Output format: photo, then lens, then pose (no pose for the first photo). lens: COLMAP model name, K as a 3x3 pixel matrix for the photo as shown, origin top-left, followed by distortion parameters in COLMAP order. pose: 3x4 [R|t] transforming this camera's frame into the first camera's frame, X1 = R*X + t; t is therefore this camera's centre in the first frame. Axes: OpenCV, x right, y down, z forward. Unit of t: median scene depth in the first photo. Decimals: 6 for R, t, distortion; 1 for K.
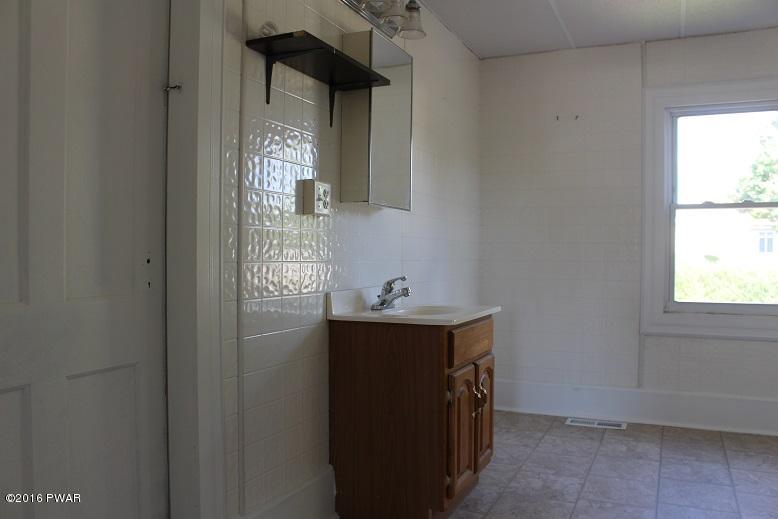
lens RADIAL K [[642.1, 0, 389.0], [0, 642.1, 259.5], [0, 0, 1]] dist [-0.144081, 0.110407]
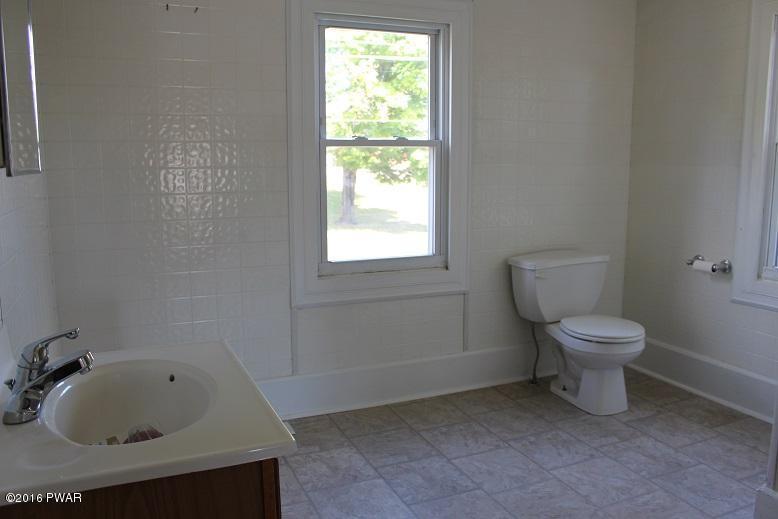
lens RADIAL K [[642.1, 0, 389.0], [0, 642.1, 259.5], [0, 0, 1]] dist [-0.144081, 0.110407]
pose [[0.661250, -0.118157, 0.740802, -0.117615], [0.010345, 0.988860, 0.148489, -0.066380], [-0.750094, -0.090525, 0.655106, 0.458669]]
